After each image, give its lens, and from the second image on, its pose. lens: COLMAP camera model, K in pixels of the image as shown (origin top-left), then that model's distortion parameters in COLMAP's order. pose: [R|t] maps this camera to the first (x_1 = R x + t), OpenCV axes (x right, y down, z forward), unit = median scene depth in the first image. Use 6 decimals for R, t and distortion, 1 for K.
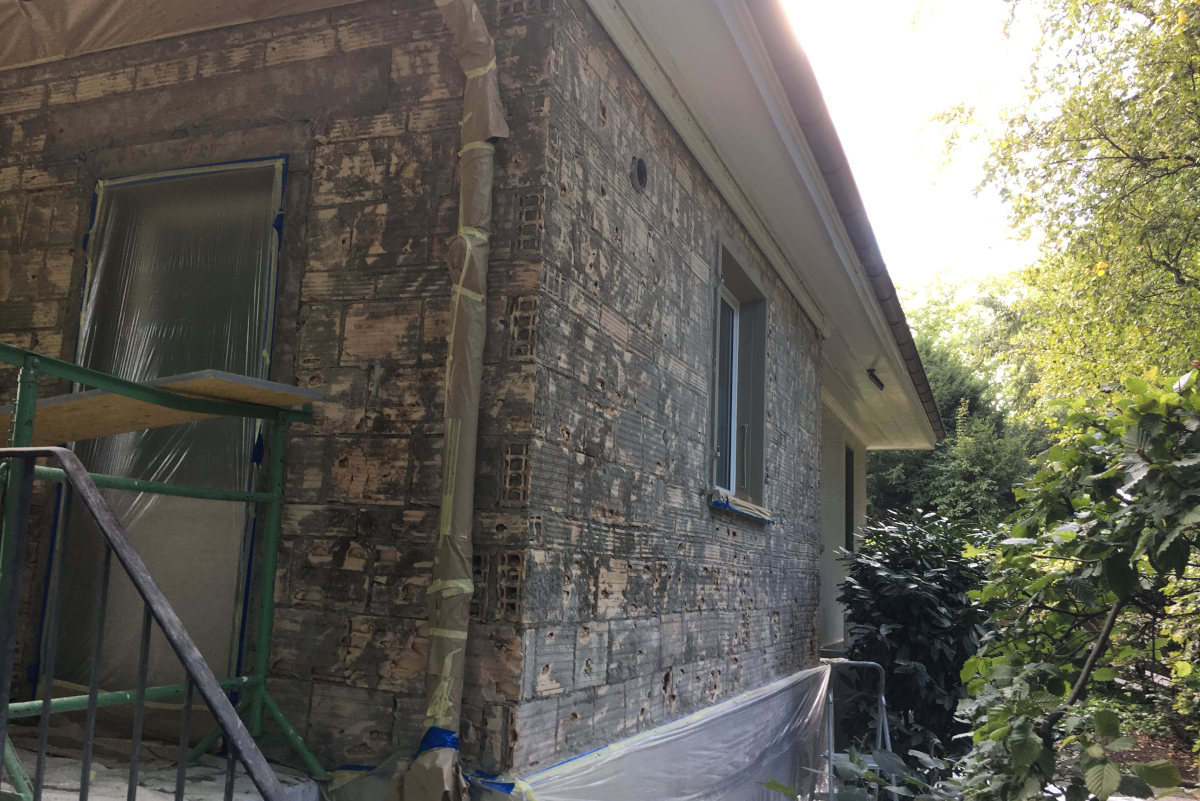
lens RADIAL K [[1023.6, 0, 600.0], [0, 1023.6, 421.6], [0, 0, 1]] dist [0.069913, -0.096164]
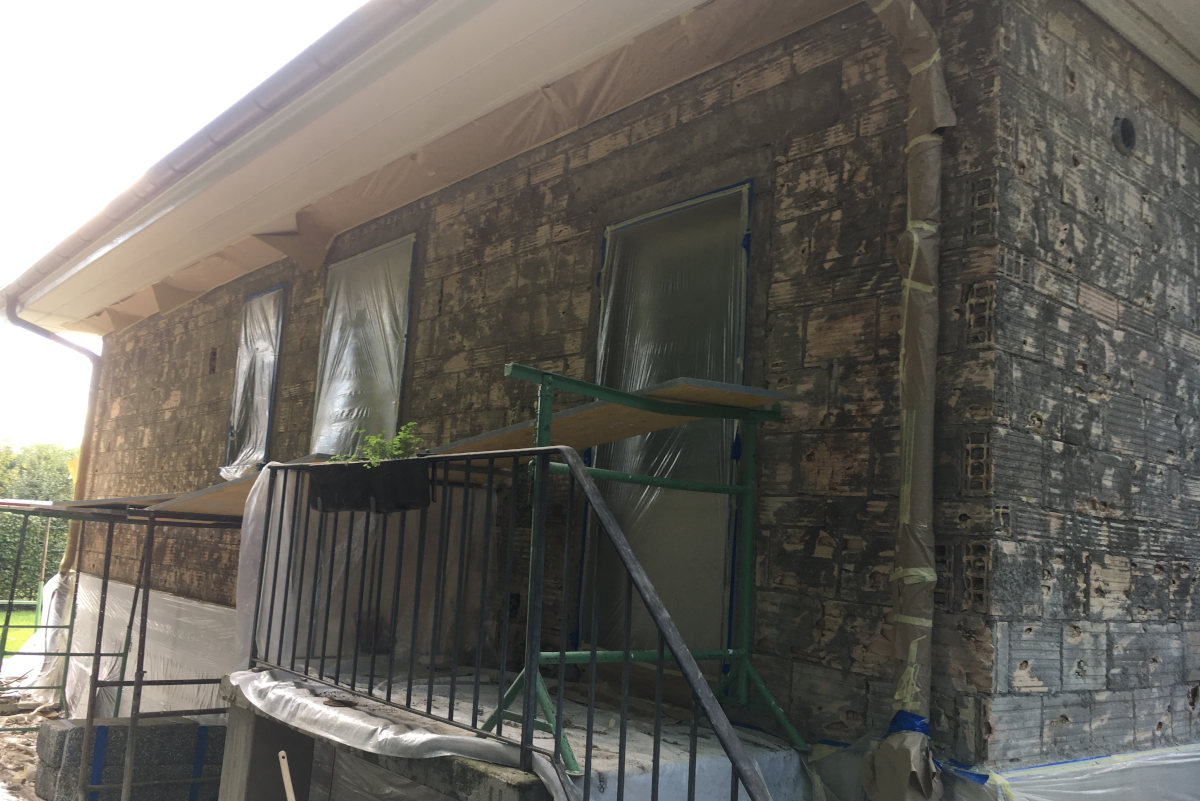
lens RADIAL K [[1023.6, 0, 600.0], [0, 1023.6, 421.6], [0, 0, 1]] dist [0.069913, -0.096164]
pose [[0.876074, -0.045298, -0.480044, 0.071270], [0.041795, 0.998964, -0.017989, 0.012772], [0.480362, -0.004303, 0.877060, -0.040519]]
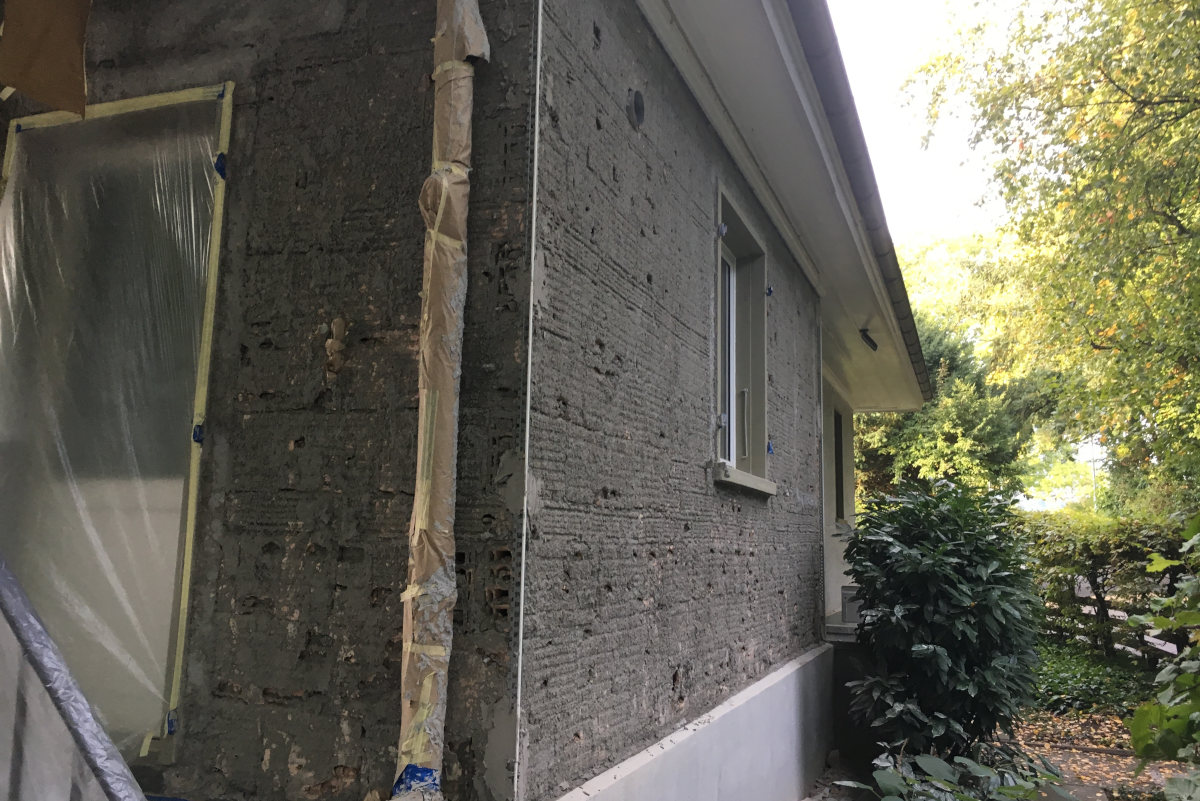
lens RADIAL K [[1024.9, 0, 597.2], [0, 1024.9, 367.9], [0, 0, 1]] dist [0.077648, -0.094292]
pose [[0.999579, -0.016933, 0.023576, -0.023132], [0.017391, 0.999661, -0.019392, -0.001506], [-0.023240, 0.019794, 0.999534, 0.141978]]
